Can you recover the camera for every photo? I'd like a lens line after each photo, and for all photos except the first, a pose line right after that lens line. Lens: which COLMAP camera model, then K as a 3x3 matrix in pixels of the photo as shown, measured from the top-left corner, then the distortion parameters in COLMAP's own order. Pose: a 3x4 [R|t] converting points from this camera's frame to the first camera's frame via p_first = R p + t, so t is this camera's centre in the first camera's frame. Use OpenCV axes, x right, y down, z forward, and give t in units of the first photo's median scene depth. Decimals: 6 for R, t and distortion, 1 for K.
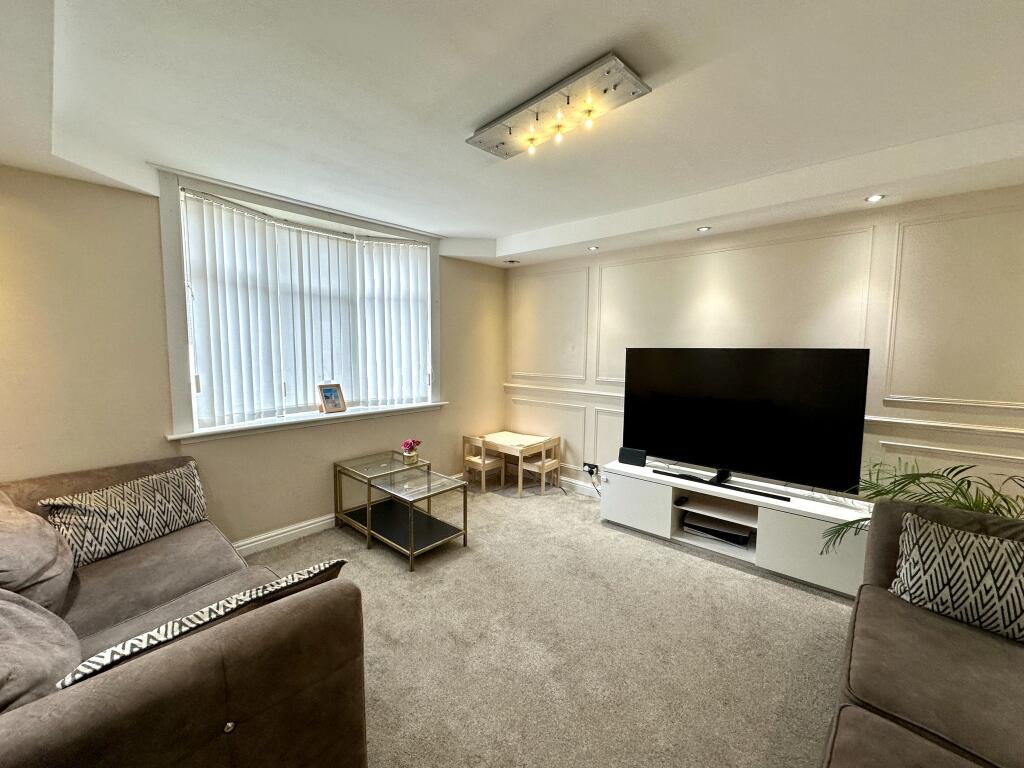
lens RADIAL K [[410.7, 0, 514.1], [0, 410.7, 382.1], [0, 0, 1]] dist [-0.000436, 0.000319]
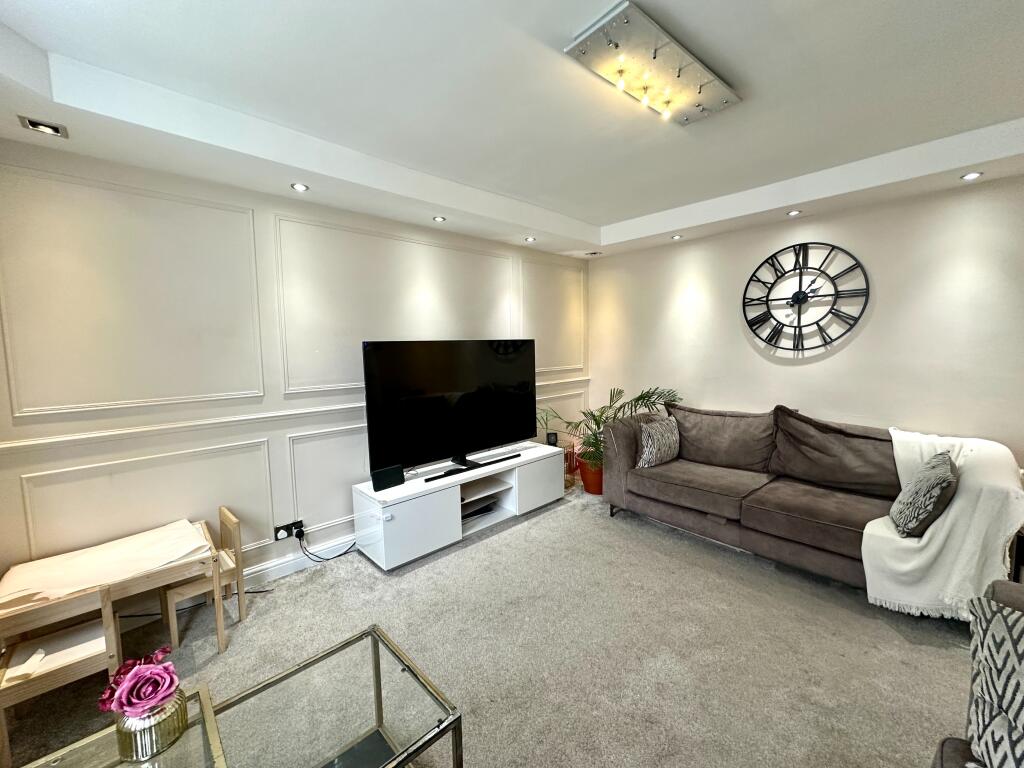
lens RADIAL K [[410.7, 0, 512.9], [0, 410.7, 384.3], [0, 0, 1]] dist [-0.000436, 0.000319]
pose [[0.096483, -0.101490, 0.990147, -0.484542], [0.108197, 0.989962, 0.090928, -0.046563], [-0.989436, 0.098358, 0.106495, 0.690016]]
